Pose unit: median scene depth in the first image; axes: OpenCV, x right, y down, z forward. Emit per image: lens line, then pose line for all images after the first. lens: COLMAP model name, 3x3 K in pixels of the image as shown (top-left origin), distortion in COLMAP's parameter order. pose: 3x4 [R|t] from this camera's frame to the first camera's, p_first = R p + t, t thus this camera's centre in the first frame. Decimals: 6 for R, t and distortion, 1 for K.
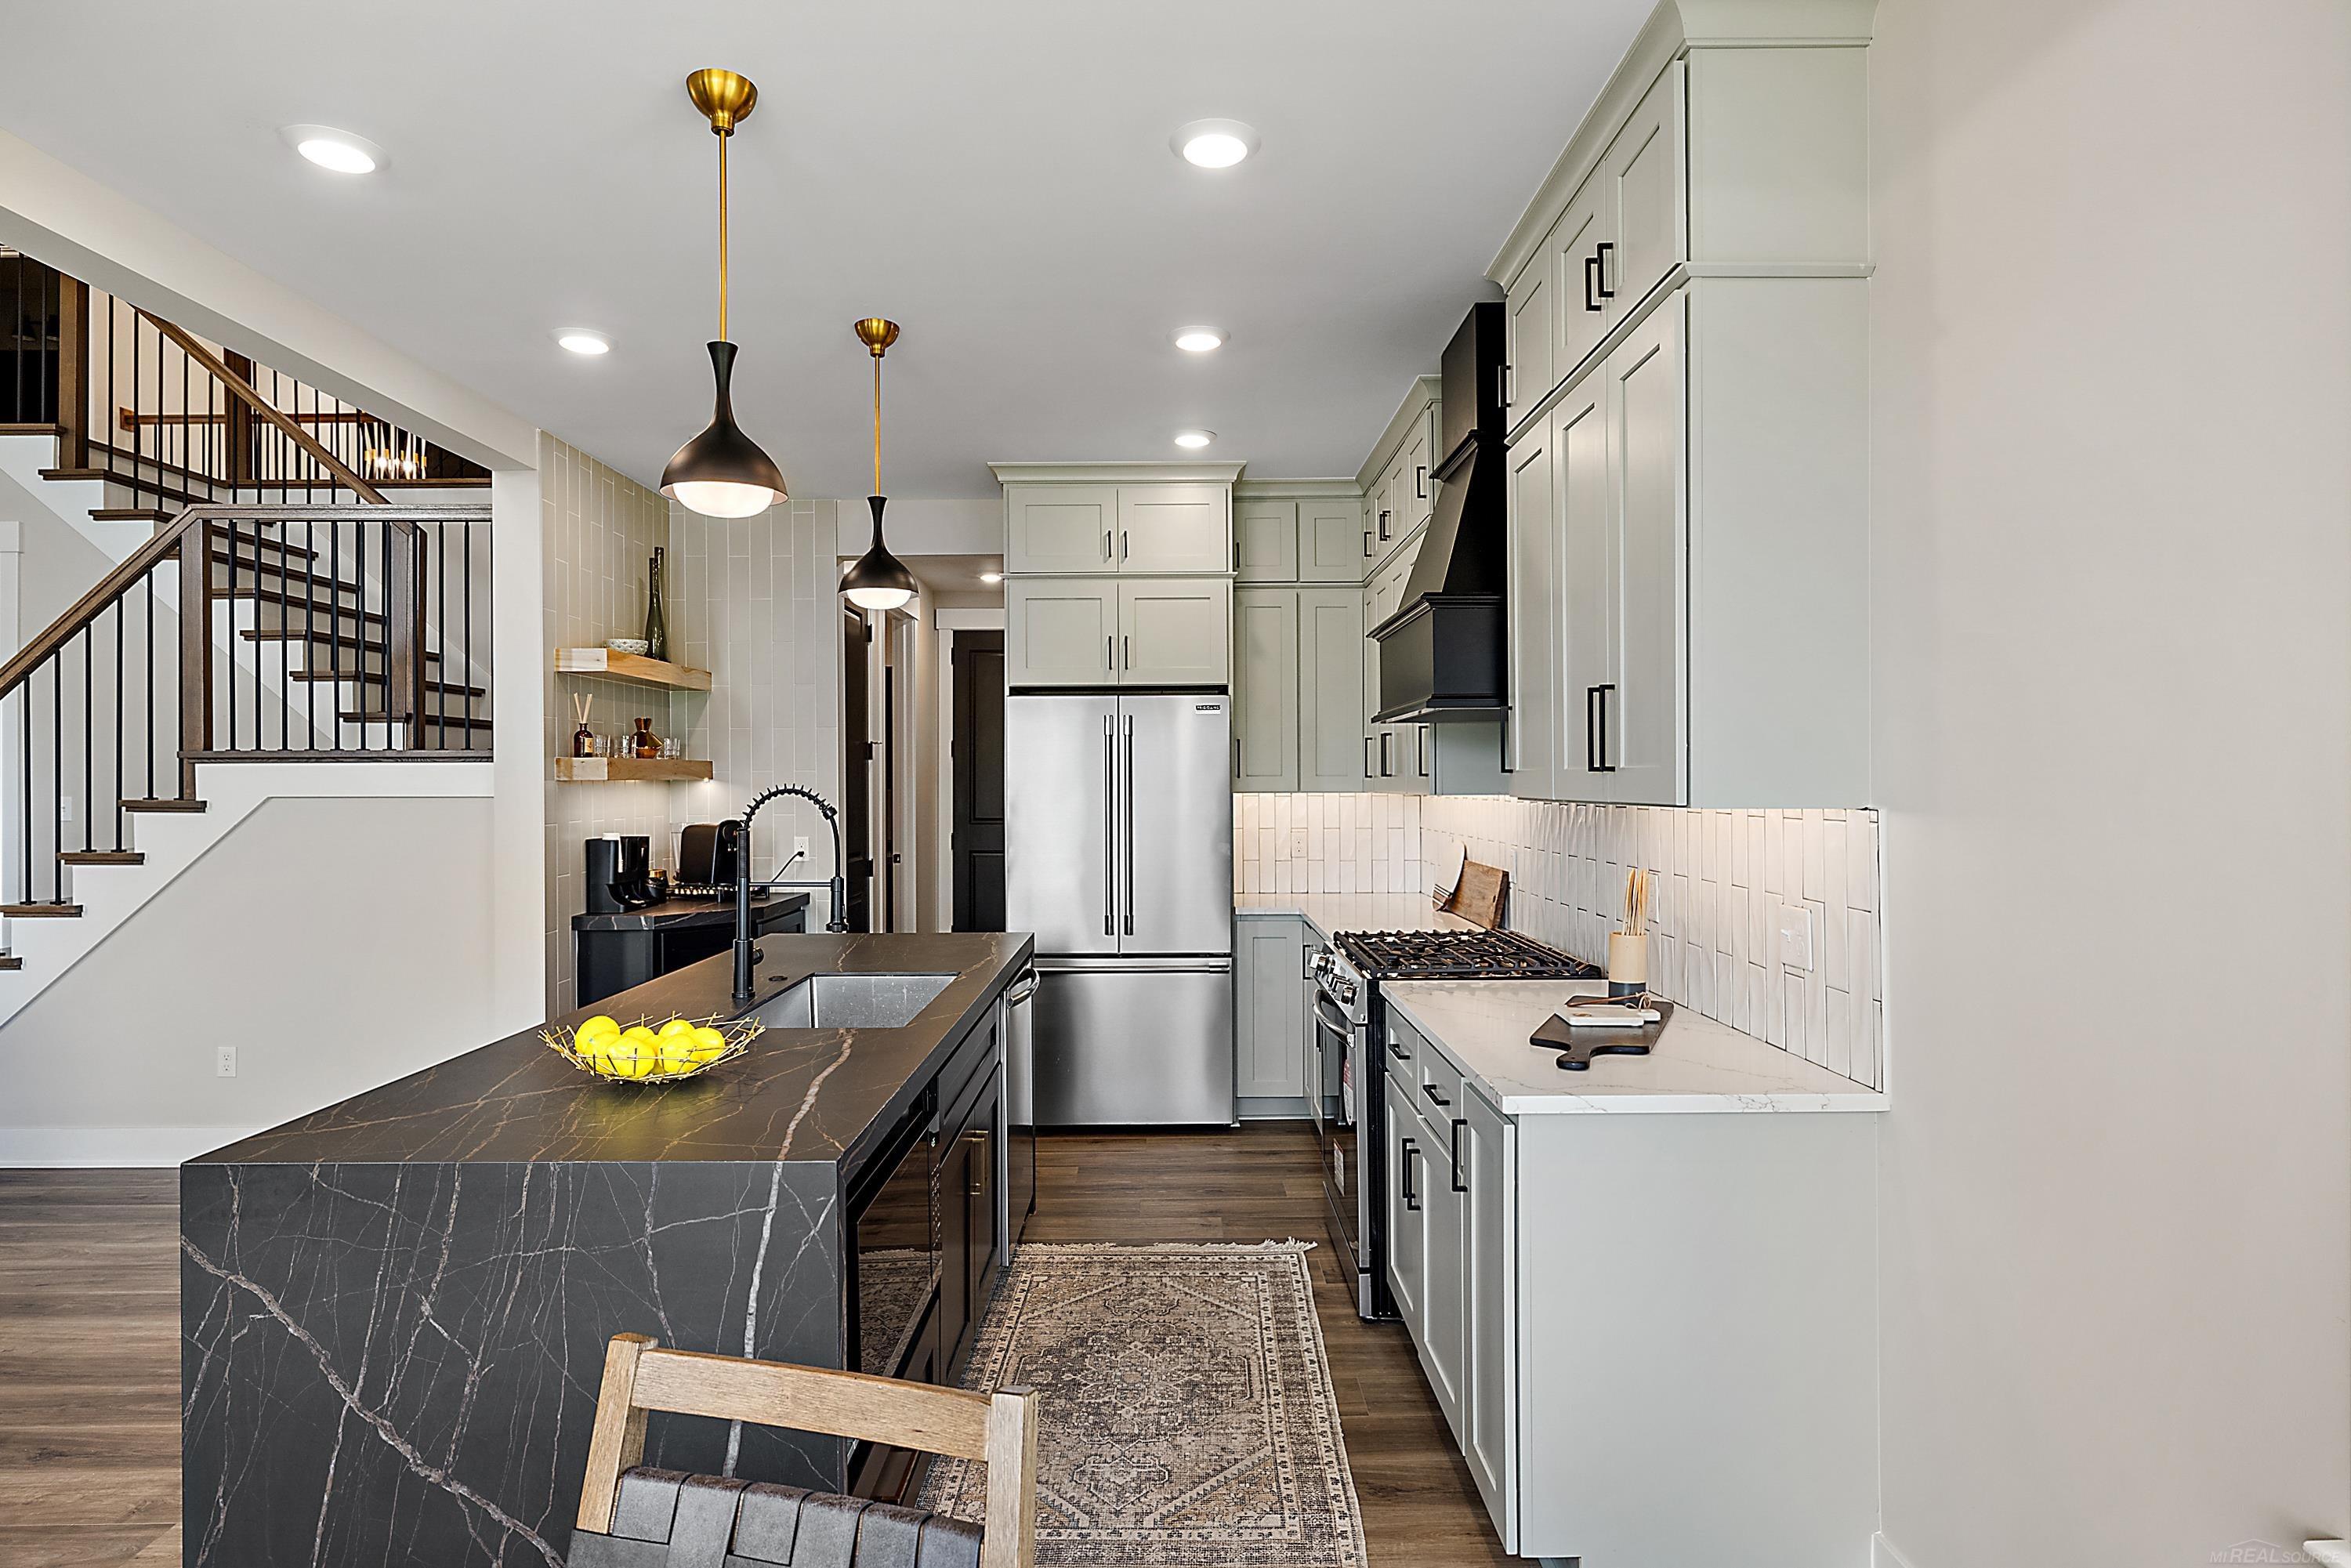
lens RADIAL K [[1231.4, 0, 1173.7], [0, 1231.4, 774.9], [0, 0, 1]] dist [-0.001824, 0.001081]
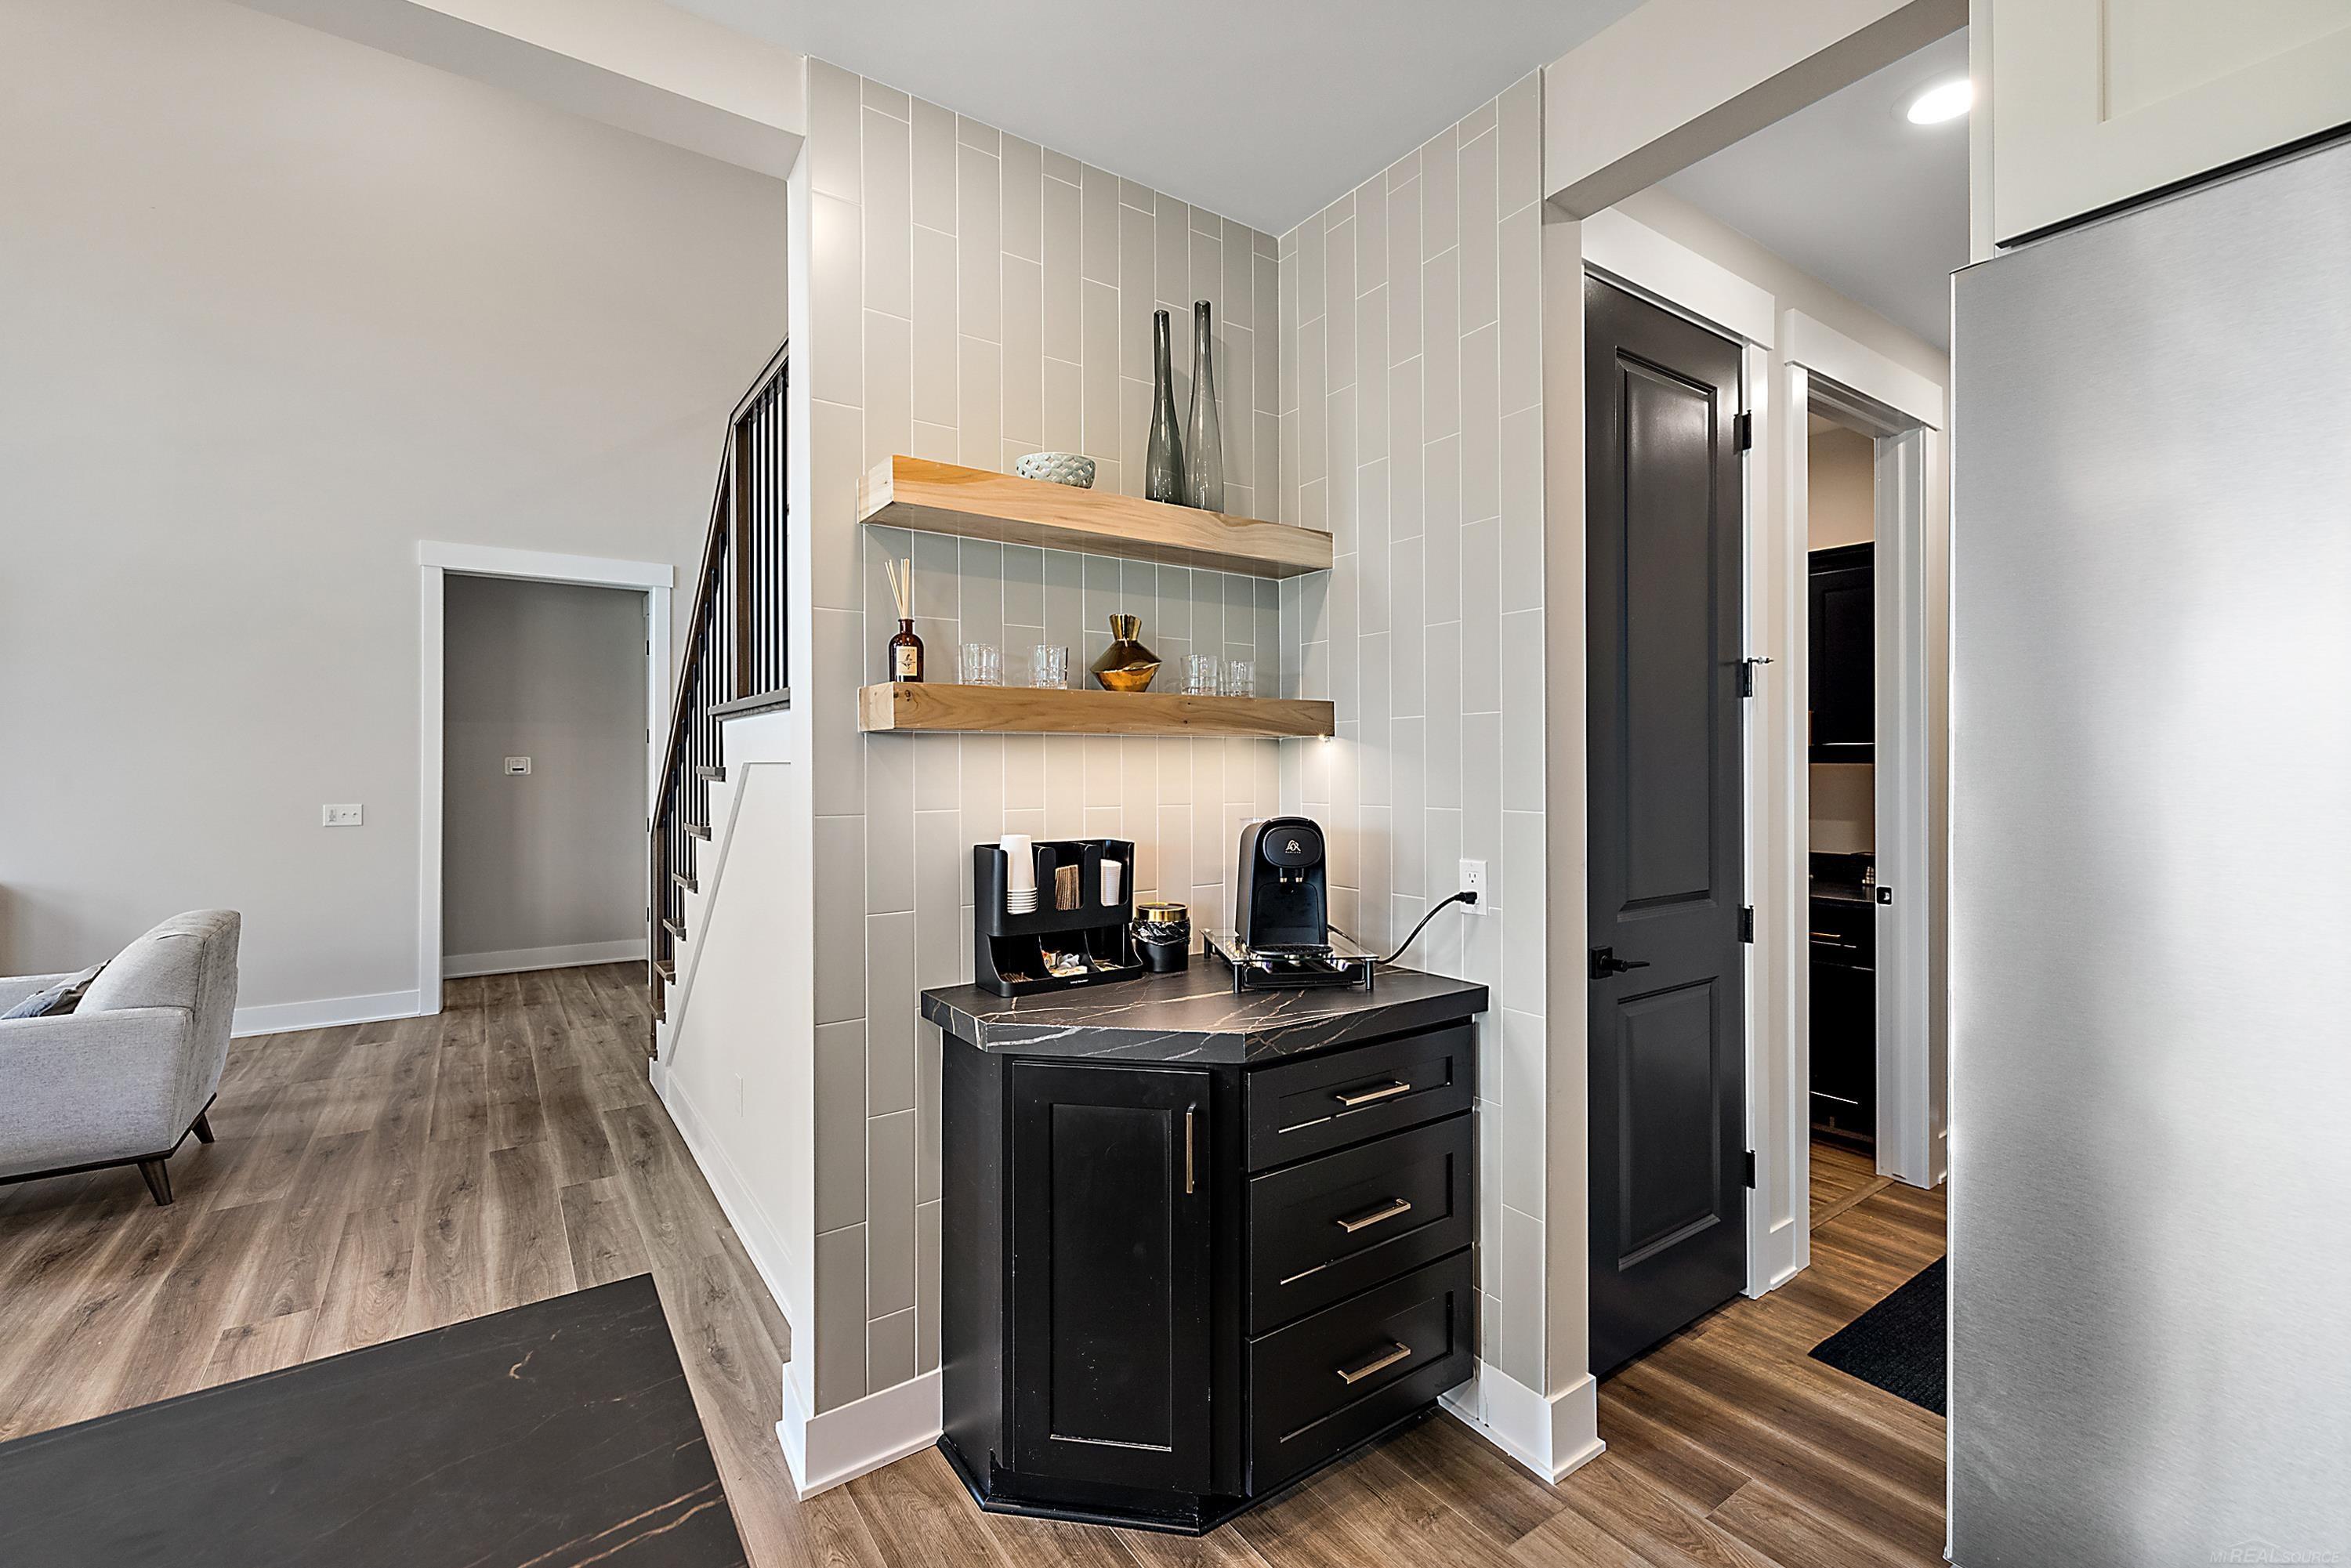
lens RADIAL K [[996.4, 0, 1165.7], [0, 996.4, 768.4], [0, 0, 1]] dist [0.000997, -0.000305]
pose [[0.566485, 0.006106, -0.824049, -0.081392], [0.003983, 0.999941, 0.010148, 0.016005], [0.824062, -0.009030, 0.566427, 0.867514]]
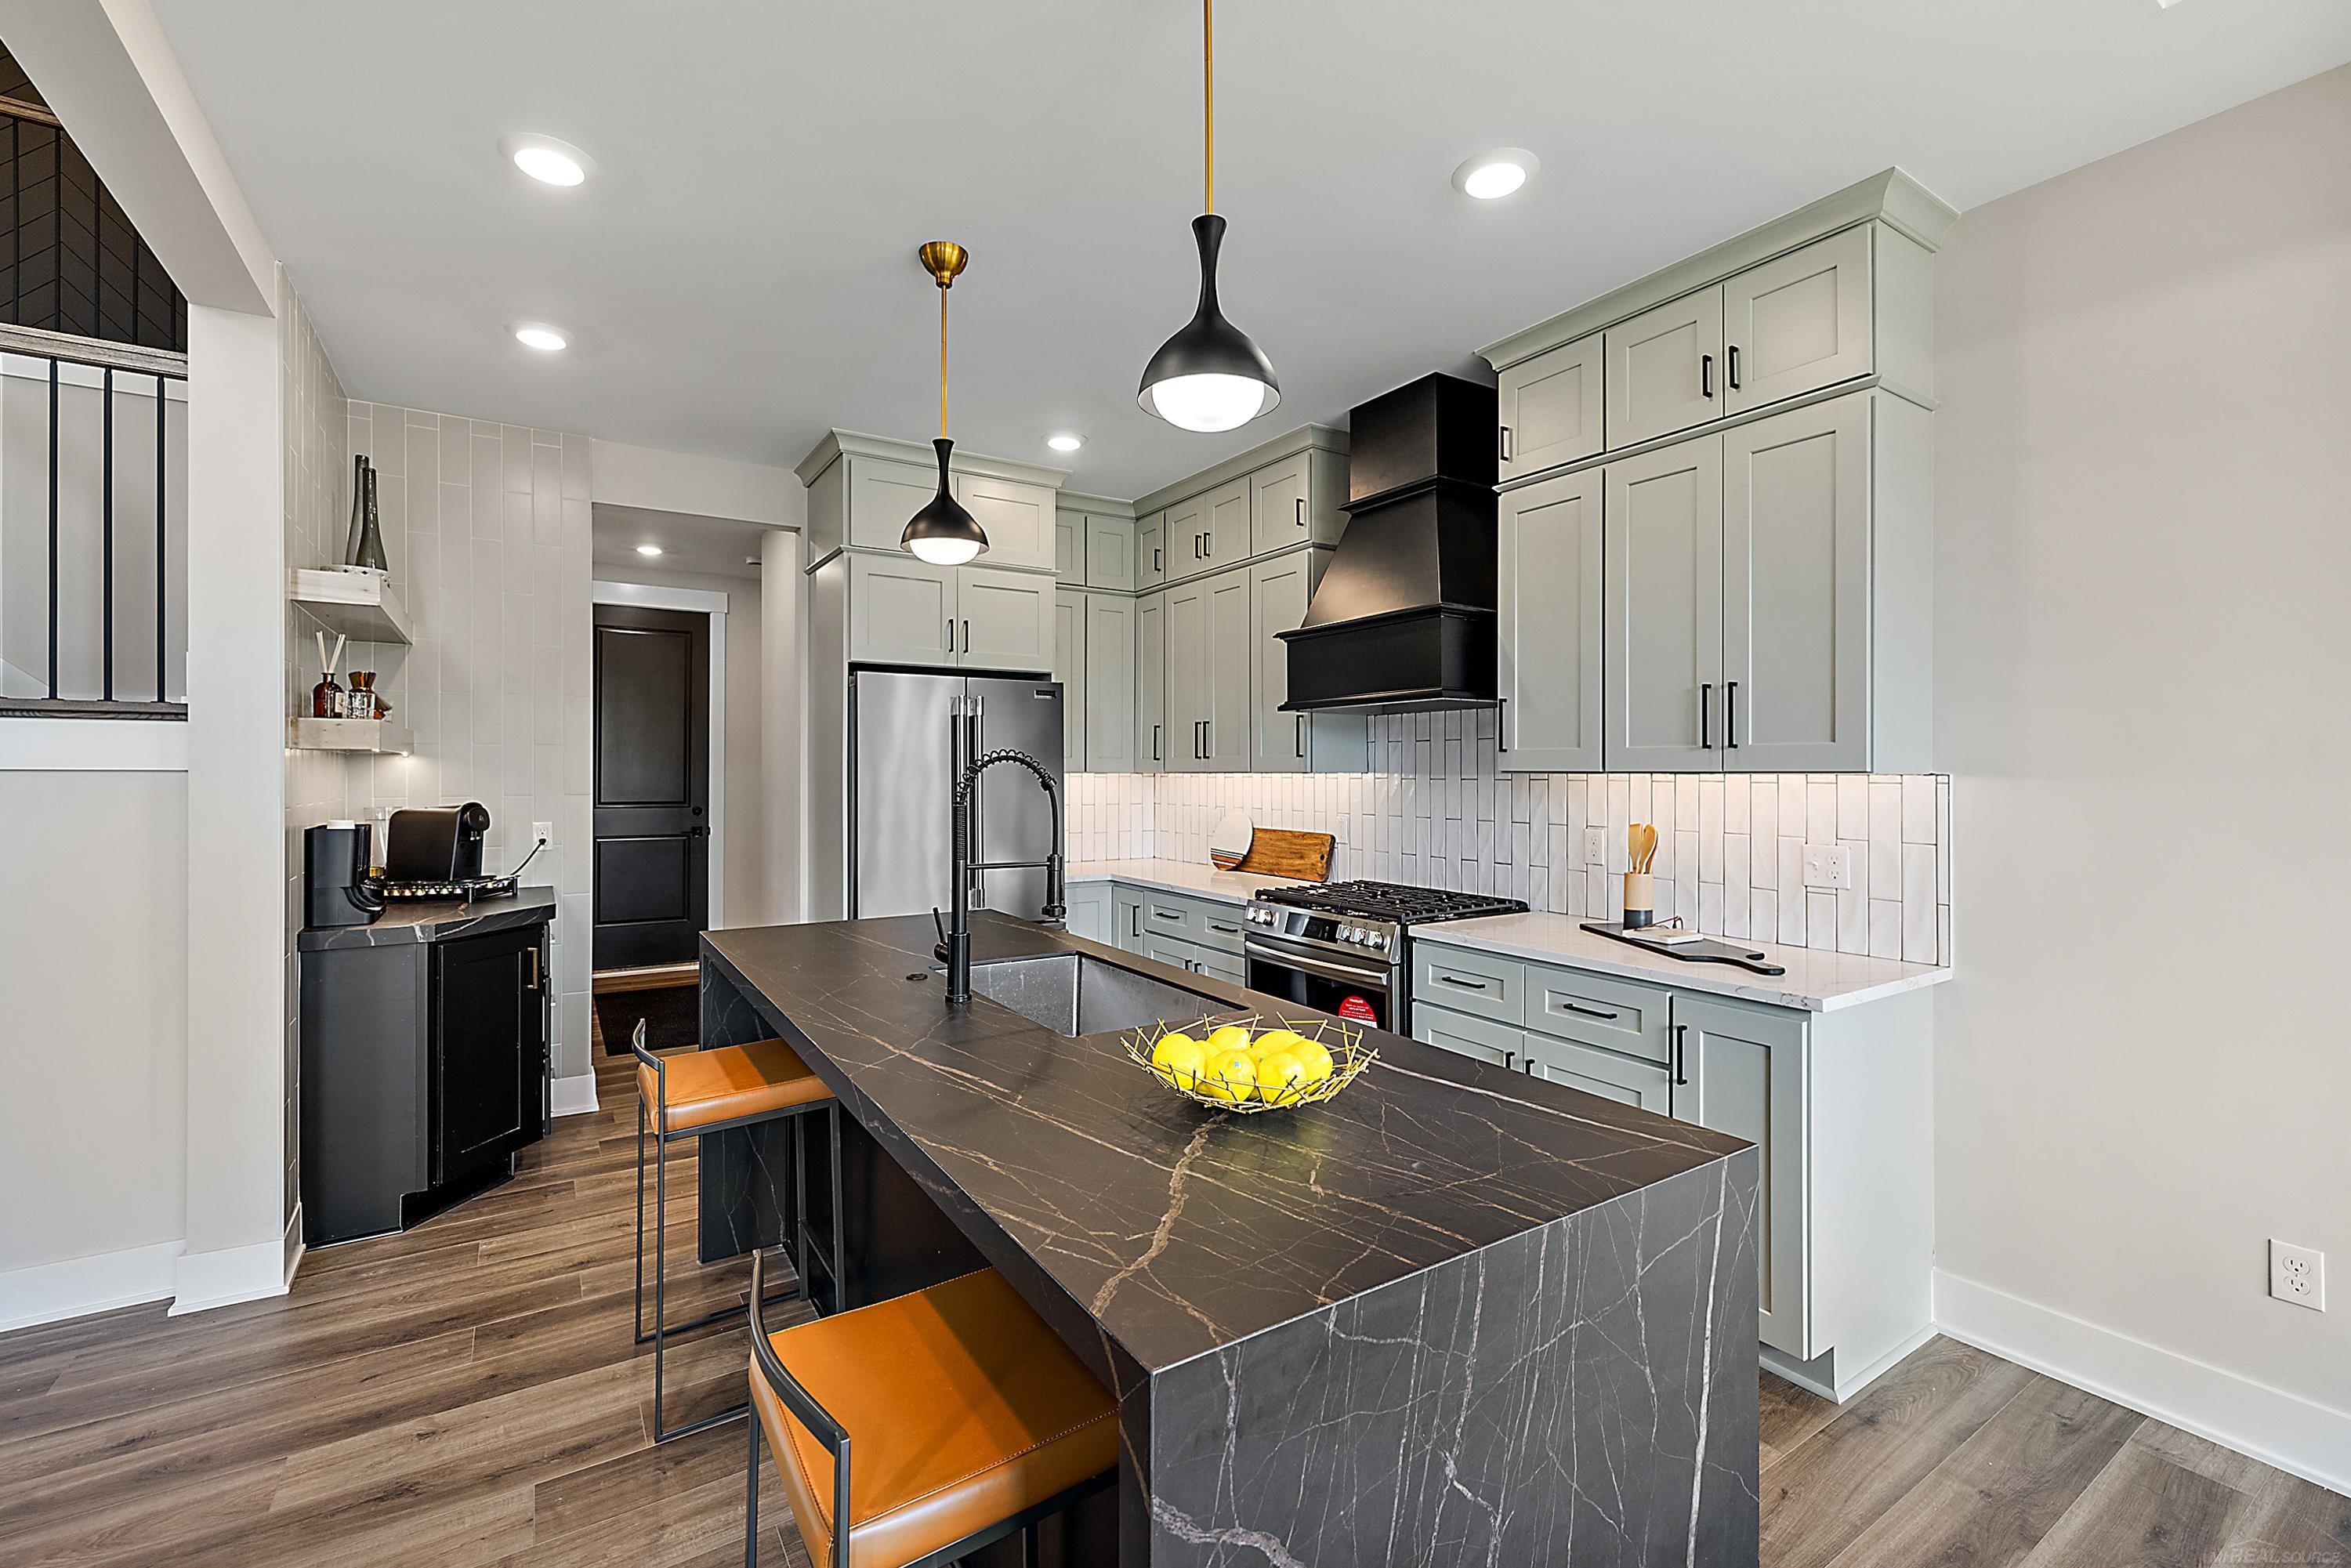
lens RADIAL K [[996.4, 0, 1165.7], [0, 996.4, 768.4], [0, 0, 1]] dist [0.000997, -0.000305]
pose [[0.843878, 0.007873, 0.536478, -0.381007], [-0.008110, 0.999965, -0.001917, 0.013429], [-0.536474, -0.002733, 0.843912, 0.220472]]
